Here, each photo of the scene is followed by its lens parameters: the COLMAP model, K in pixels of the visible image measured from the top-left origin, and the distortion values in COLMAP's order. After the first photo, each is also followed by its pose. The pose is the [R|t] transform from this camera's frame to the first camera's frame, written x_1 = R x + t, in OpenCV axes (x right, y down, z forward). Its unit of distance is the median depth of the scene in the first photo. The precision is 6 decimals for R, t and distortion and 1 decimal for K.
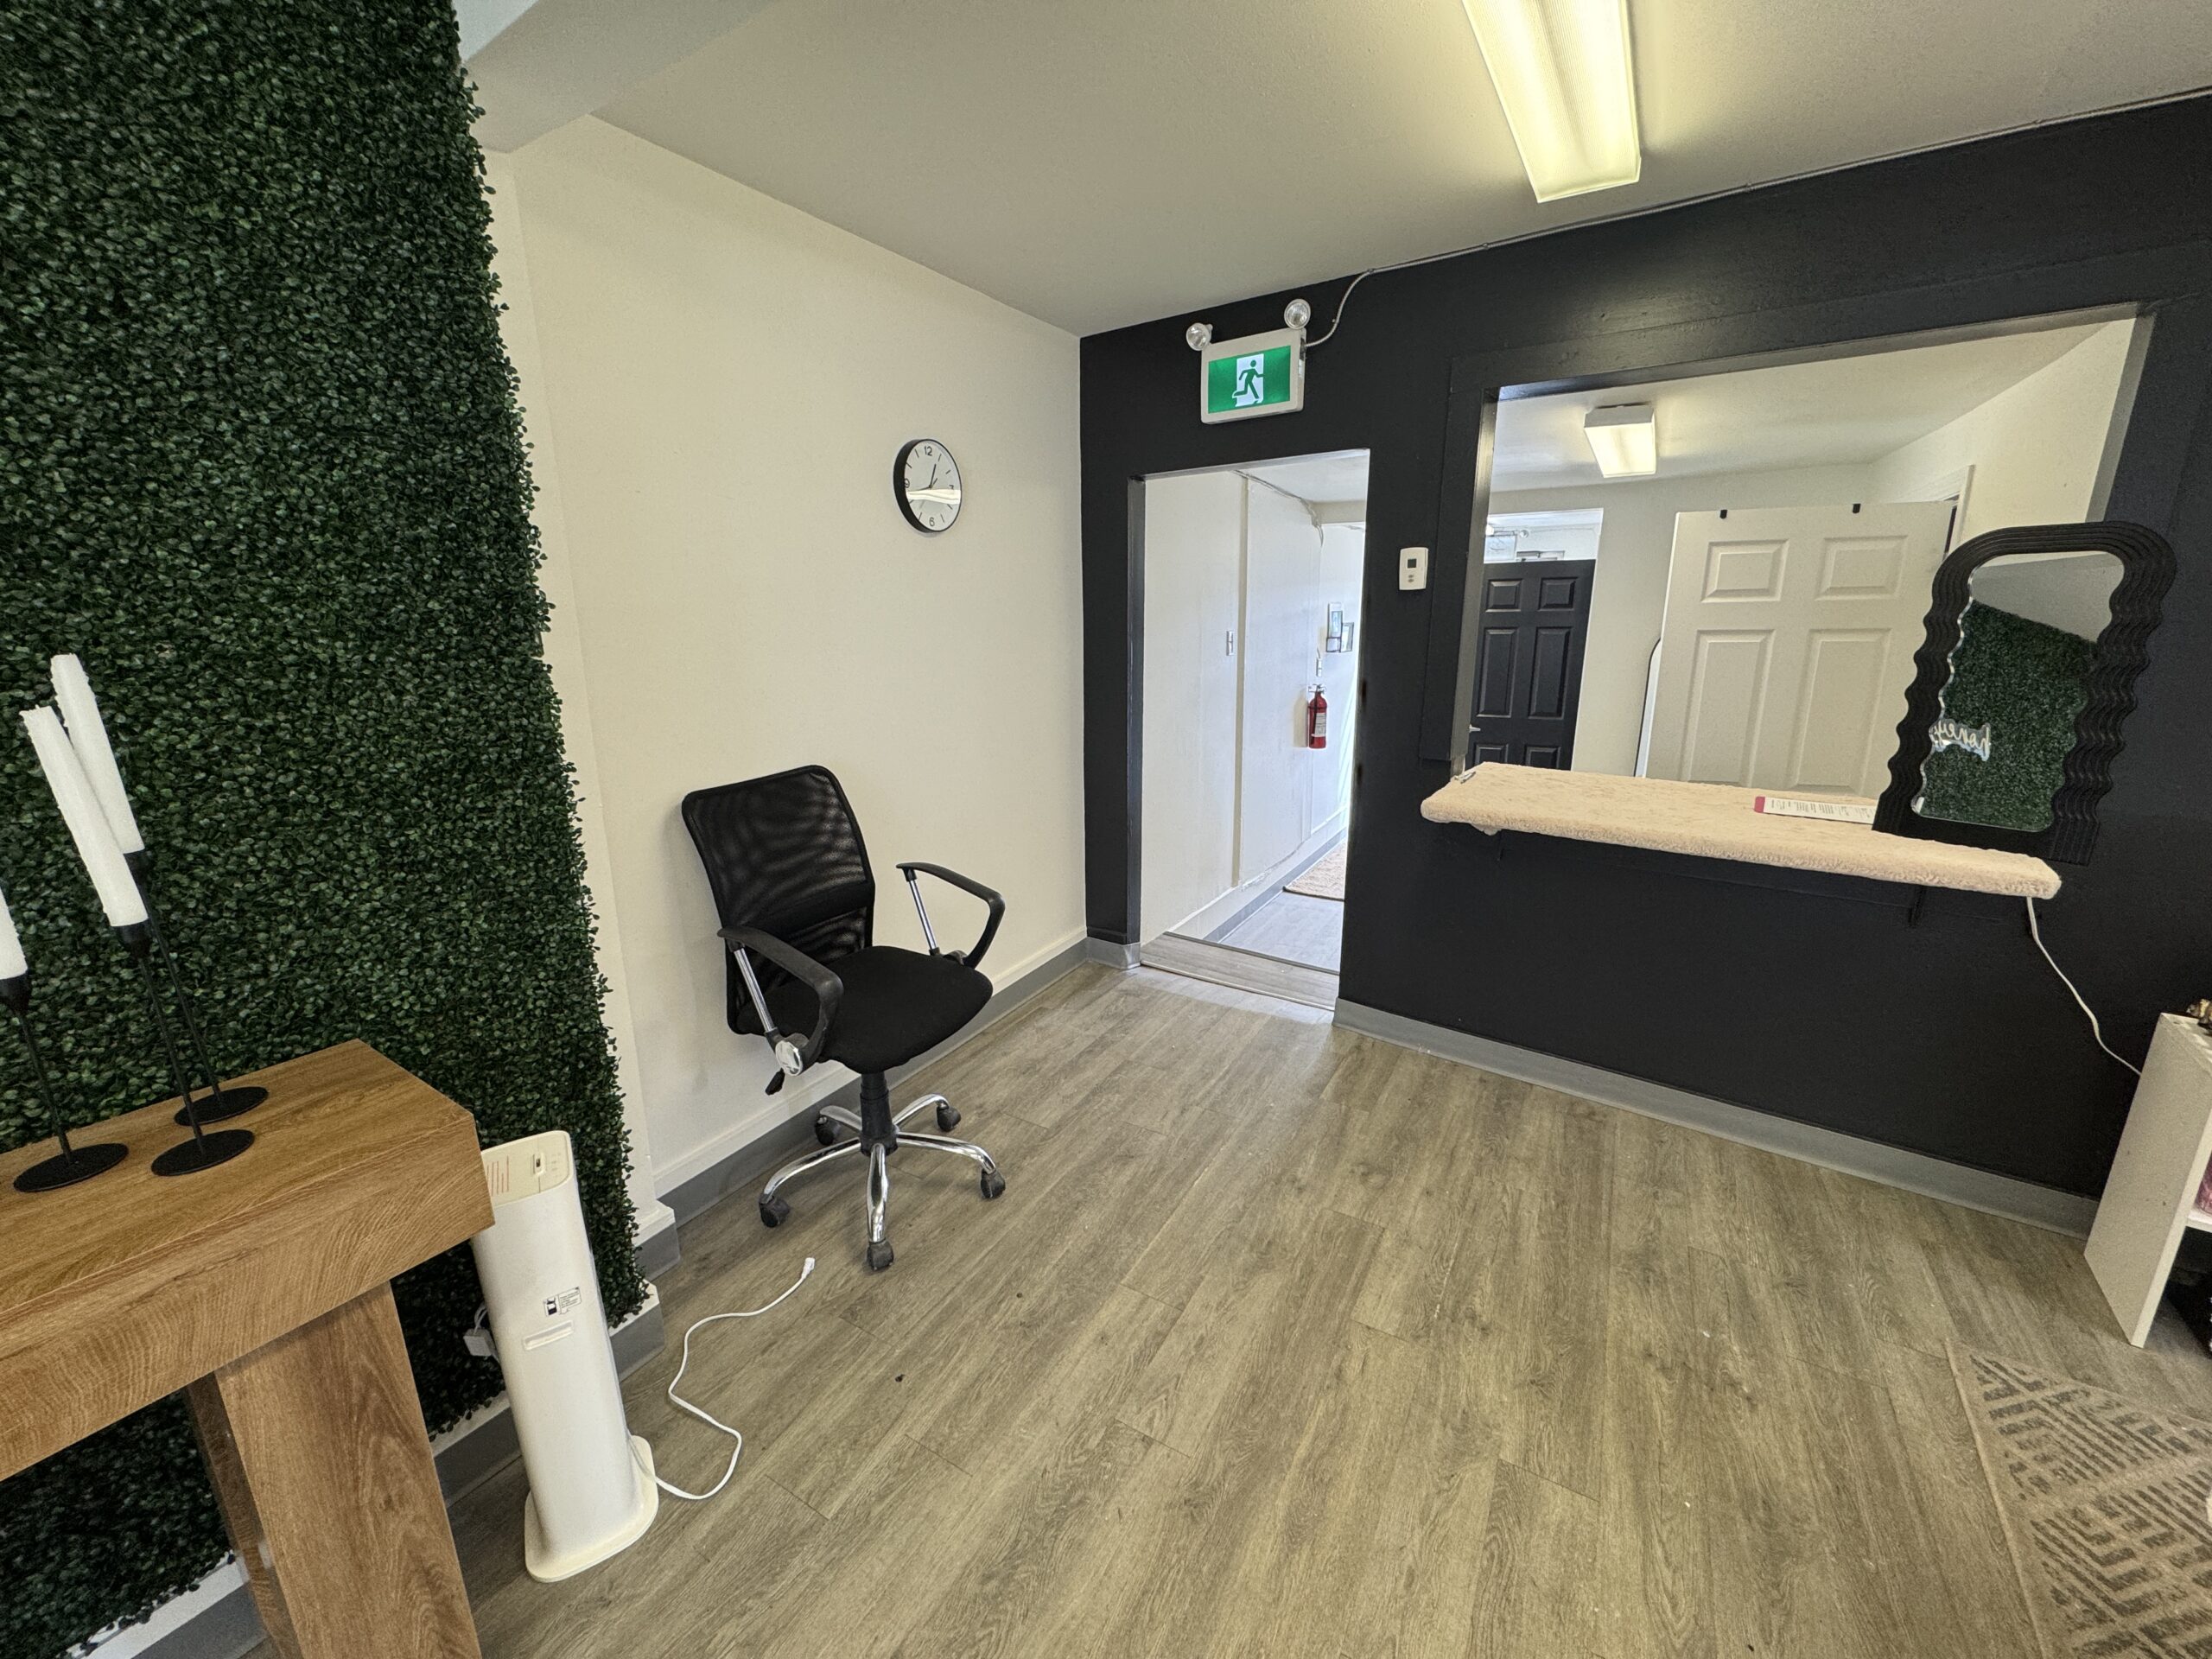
lens RADIAL K [[878.7, 0, 1103.0], [0, 878.7, 831.3], [0, 0, 1]] dist [-0.000995, -0.000021]
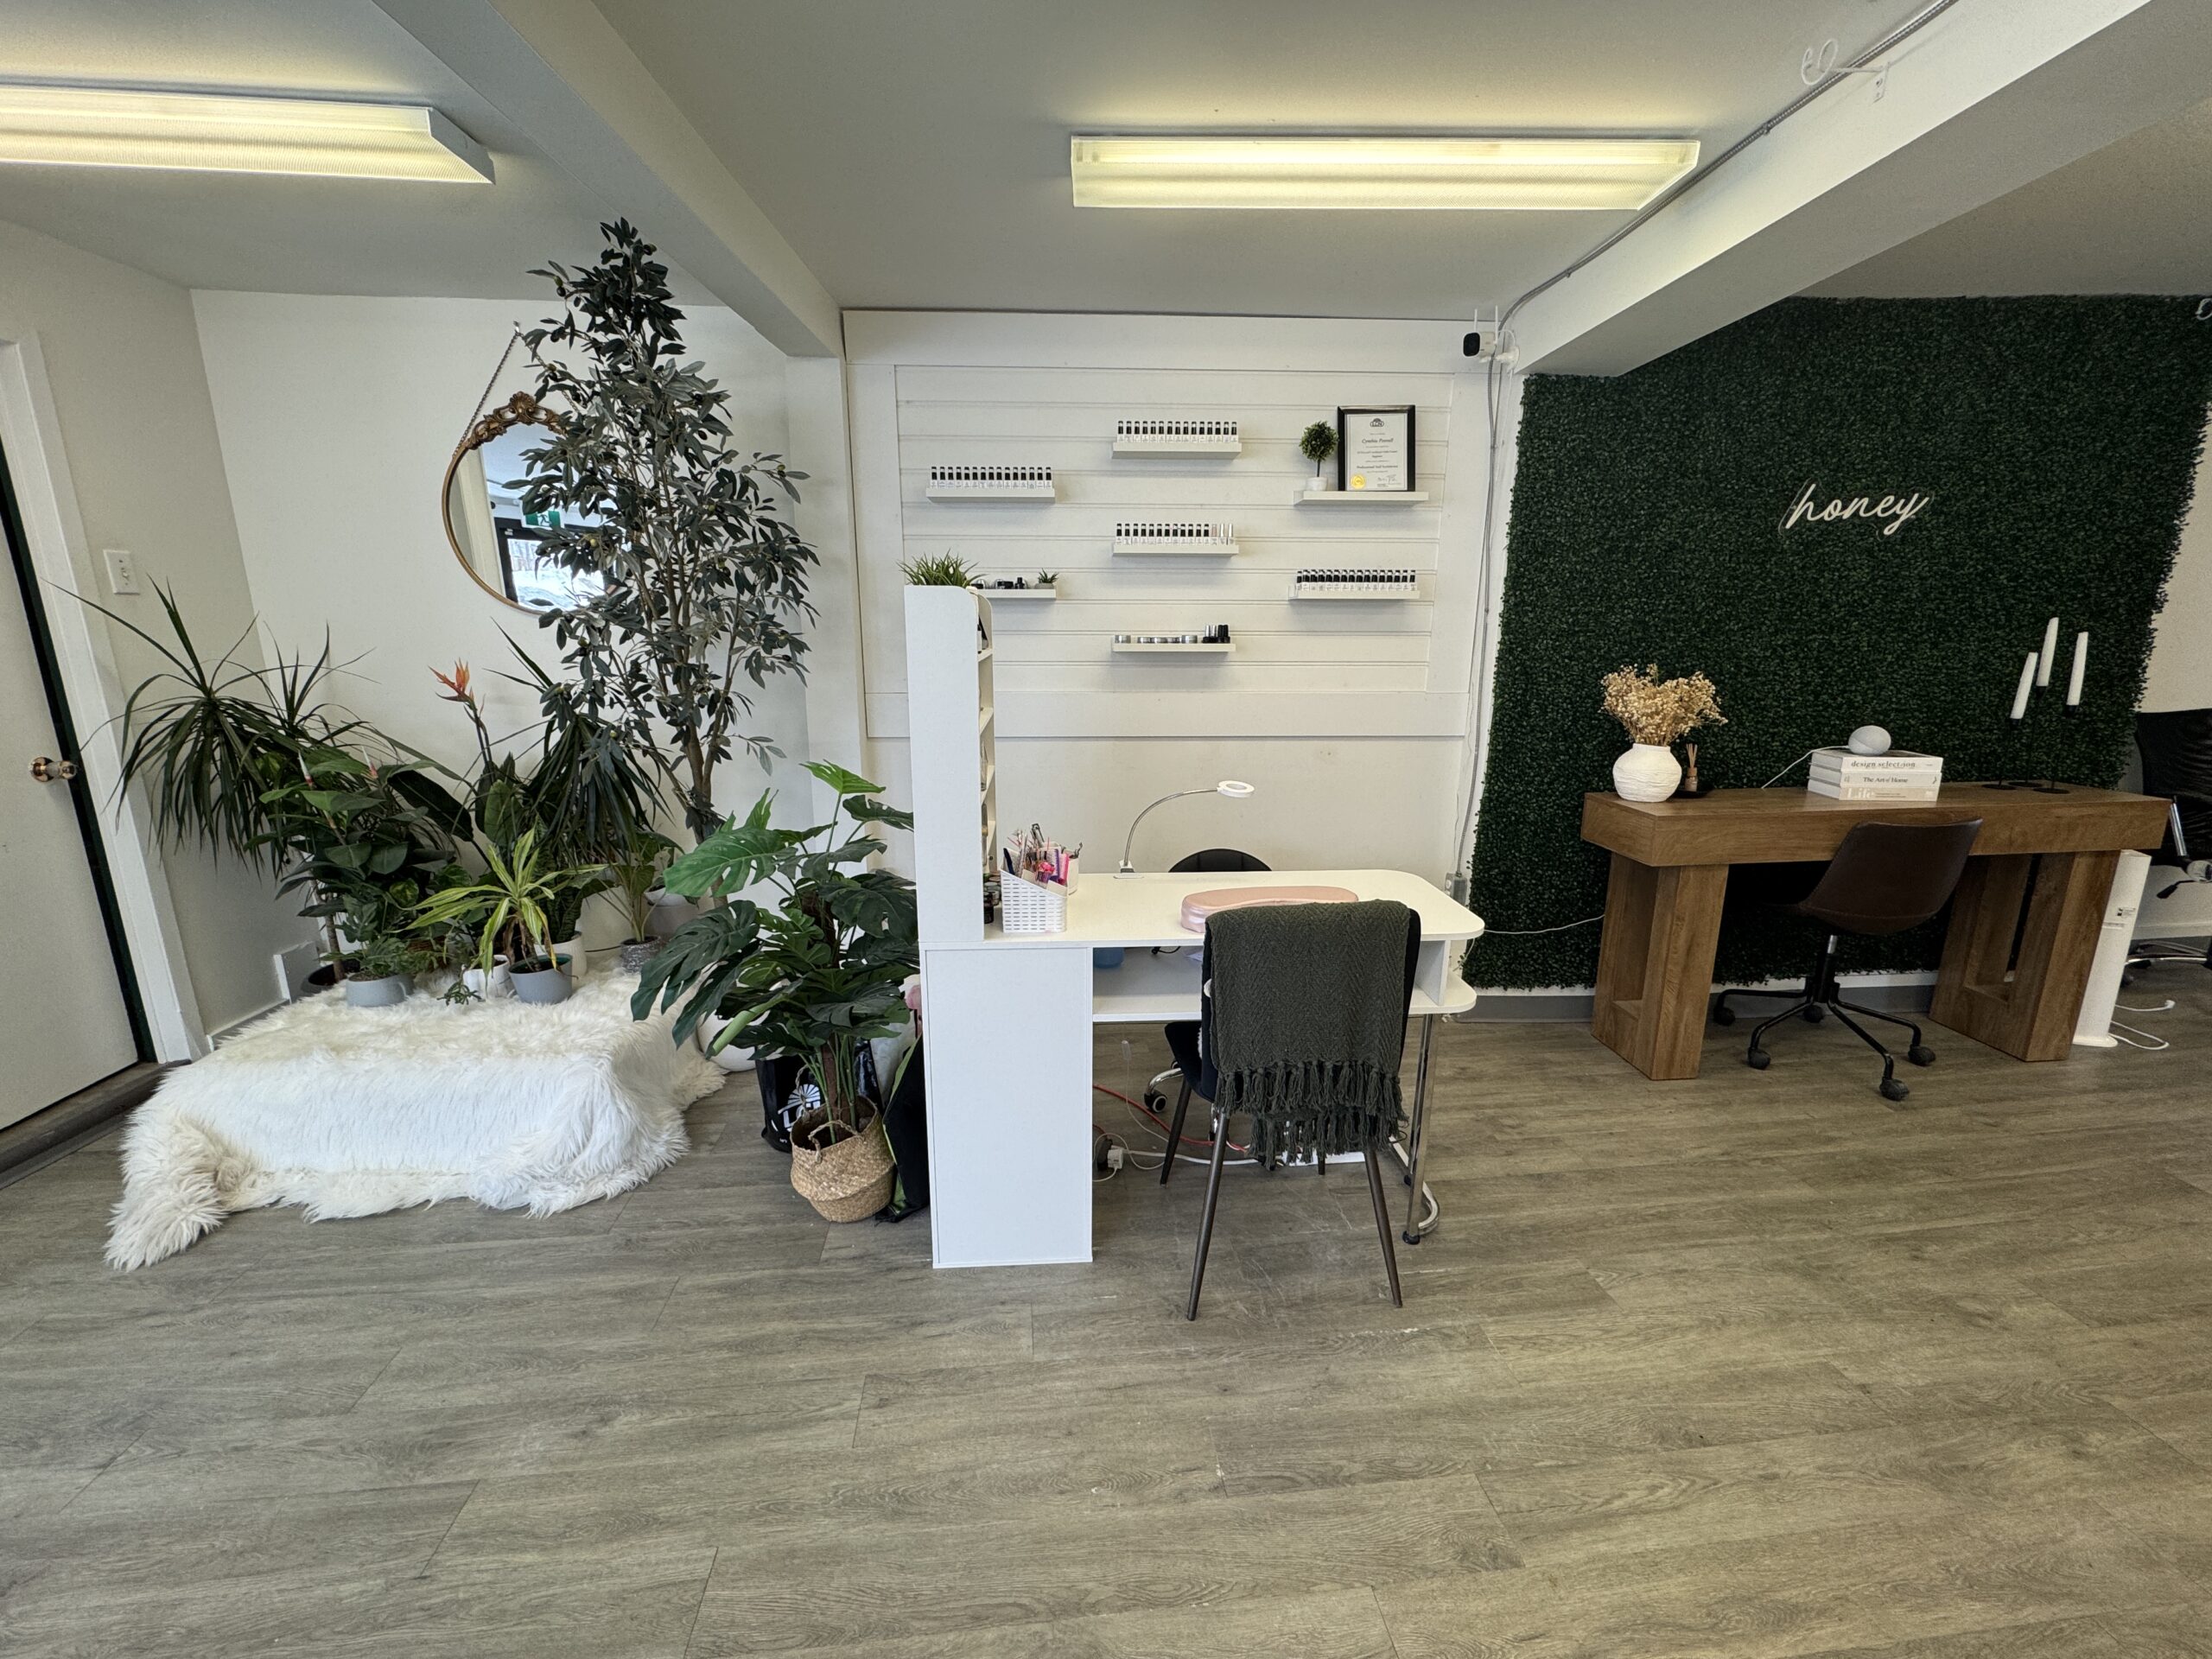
lens RADIAL K [[878.7, 0, 1103.0], [0, 878.7, 831.3], [0, 0, 1]] dist [-0.000995, -0.000021]
pose [[0.600197, 0.175732, -0.780309, -0.397986], [-0.185899, 0.979500, 0.077601, 0.542174], [0.777949, 0.098483, 0.620562, -2.033697]]
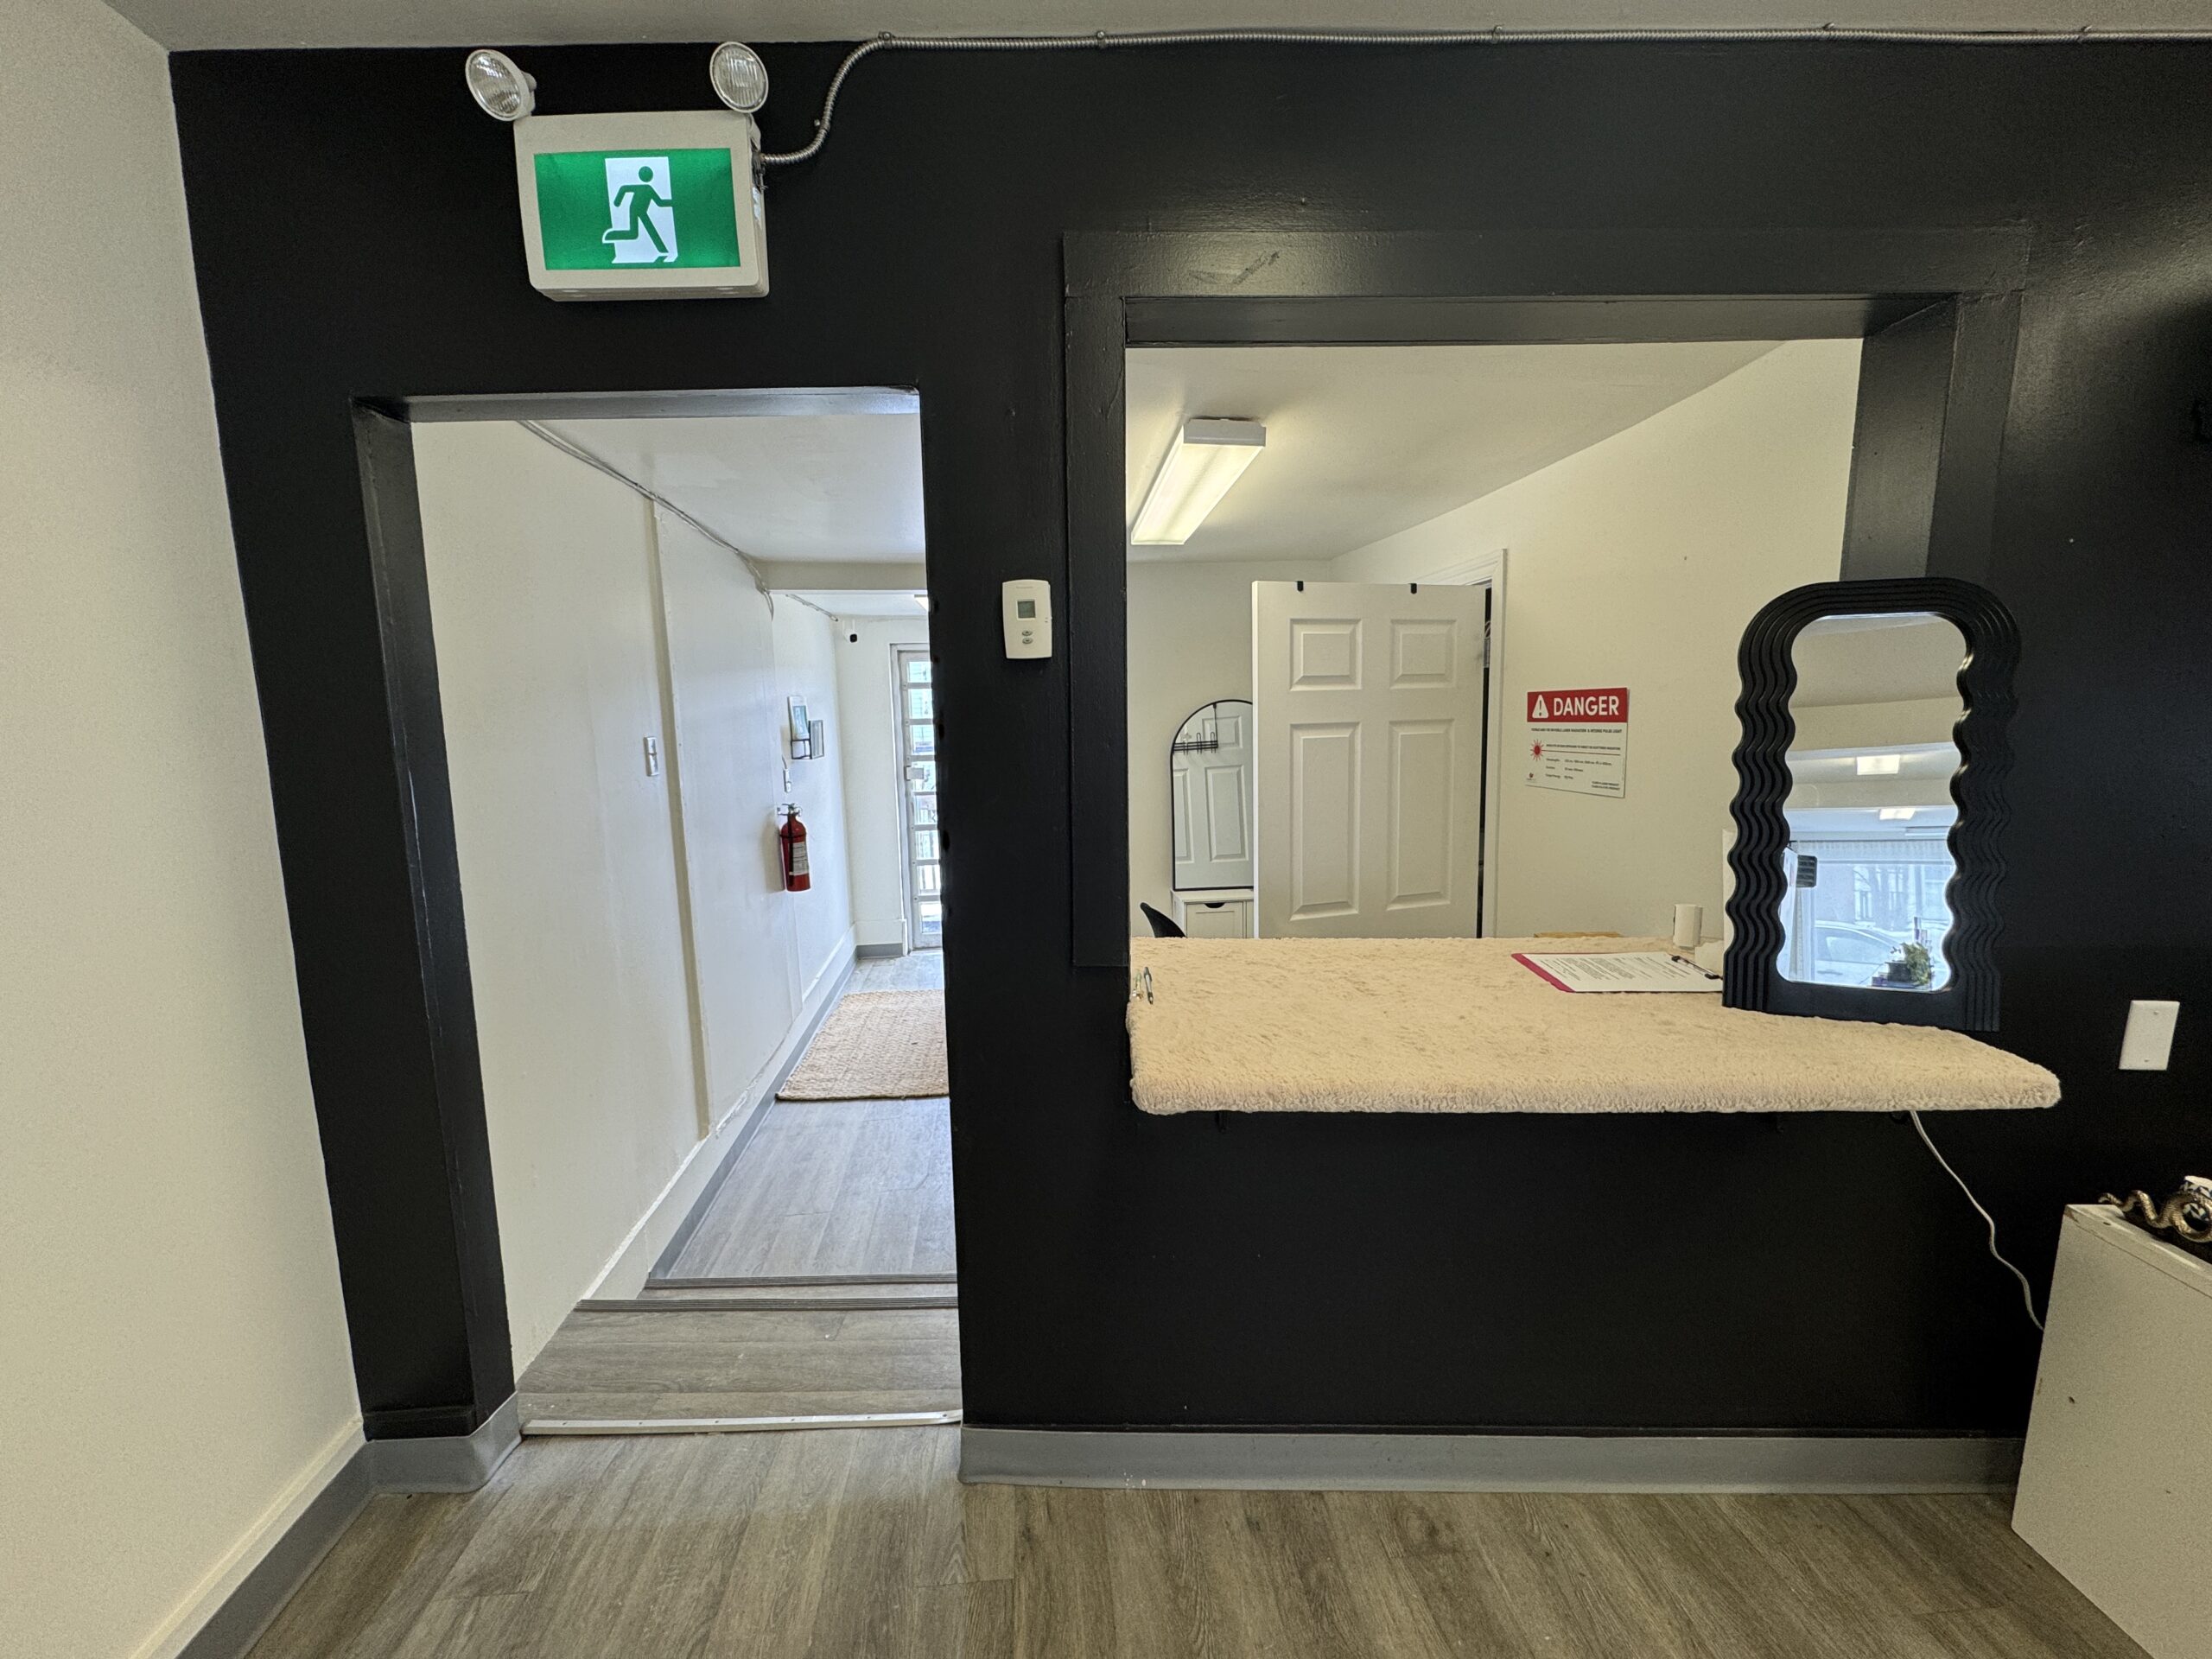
lens RADIAL K [[878.7, 0, 1103.0], [0, 878.7, 831.3], [0, 0, 1]] dist [-0.000995, -0.000021]
pose [[0.814047, -0.085646, 0.574449, 0.108740], [0.146395, 0.987390, -0.060244, -0.193564], [-0.562046, 0.133138, 0.816320, 0.804259]]
